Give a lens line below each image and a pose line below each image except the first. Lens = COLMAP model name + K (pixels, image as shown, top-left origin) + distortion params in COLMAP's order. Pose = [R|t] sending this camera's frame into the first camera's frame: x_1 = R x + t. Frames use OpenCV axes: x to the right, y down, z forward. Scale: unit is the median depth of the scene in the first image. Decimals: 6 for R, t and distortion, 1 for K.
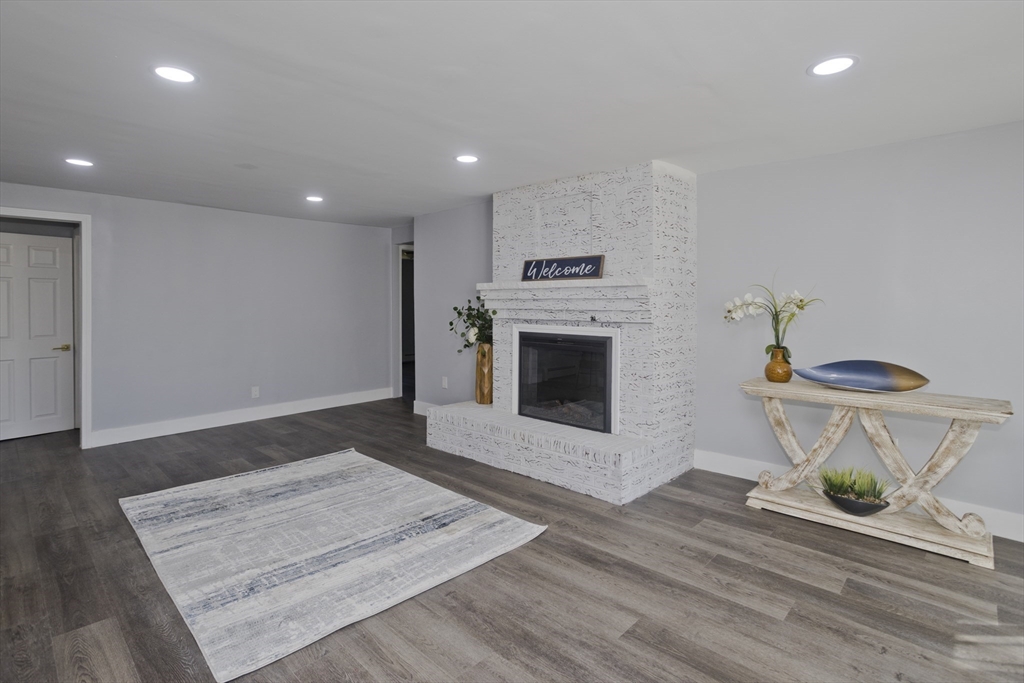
lens RADIAL K [[502.0, 0, 513.8], [0, 502.0, 316.4], [0, 0, 1]] dist [-0.035791, 0.000967]
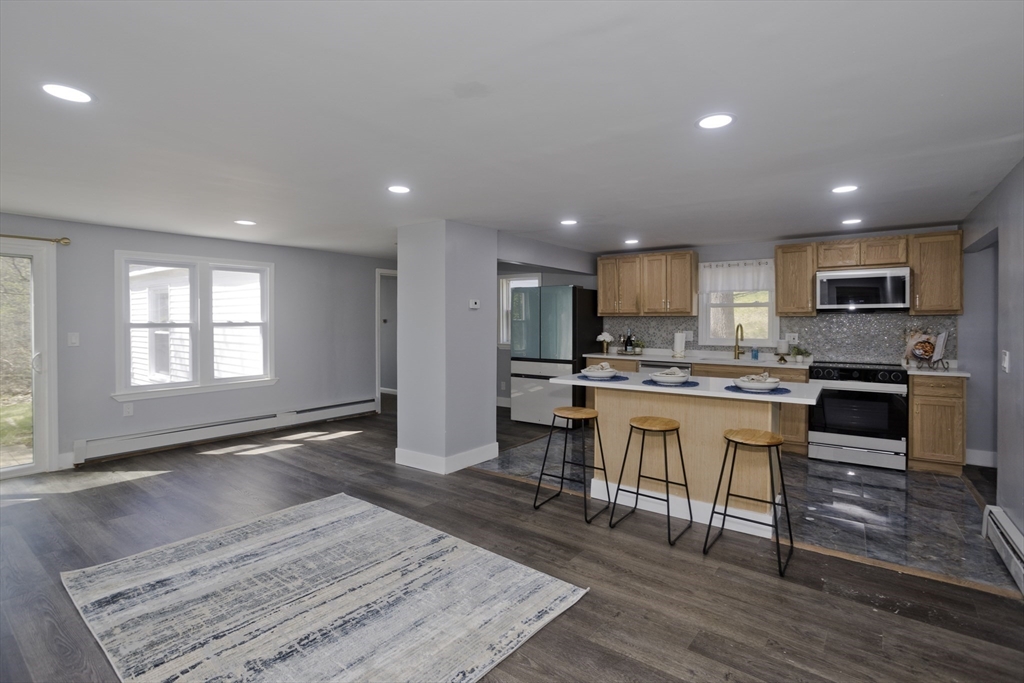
lens RADIAL K [[502.0, 0, 513.8], [0, 502.0, 316.4], [0, 0, 1]] dist [-0.035791, 0.000967]
pose [[-0.994672, -0.007412, -0.102828, -0.496044], [-0.007924, 0.999958, 0.004571, -0.053149], [0.102789, 0.005361, -0.994689, 1.460761]]
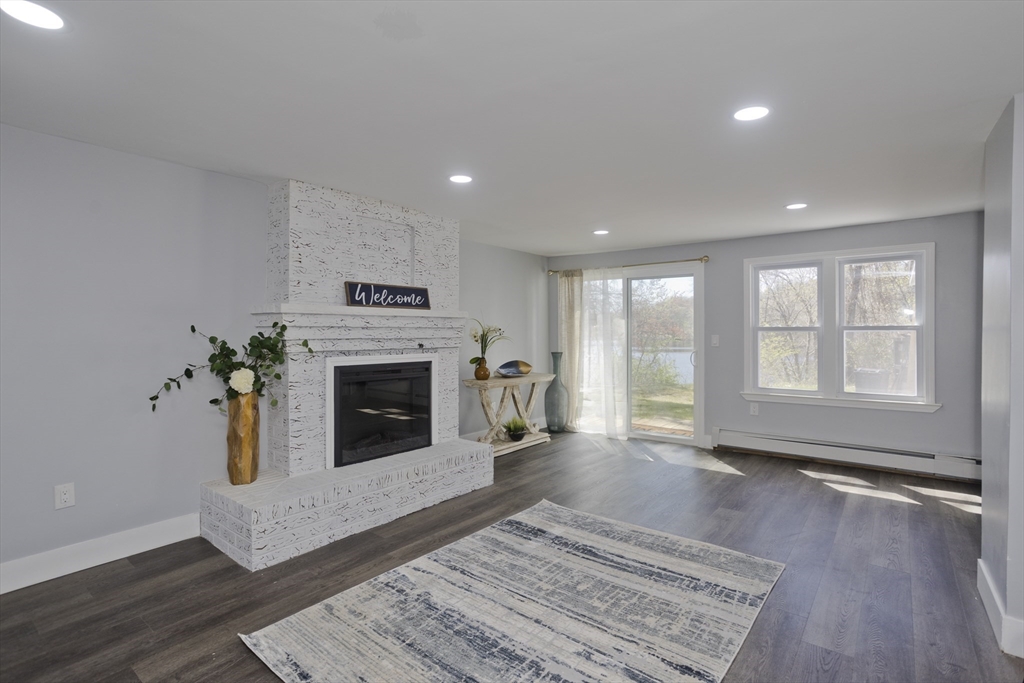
lens RADIAL K [[502.7, 0, 512.0], [0, 502.7, 341.5], [0, 0, 1]] dist [-0.036000, 0.000072]
pose [[-0.077341, -0.031031, 0.996522, -0.920929], [0.014203, 0.999380, 0.032222, -0.036152], [-0.996904, 0.016646, -0.076853, 0.865208]]
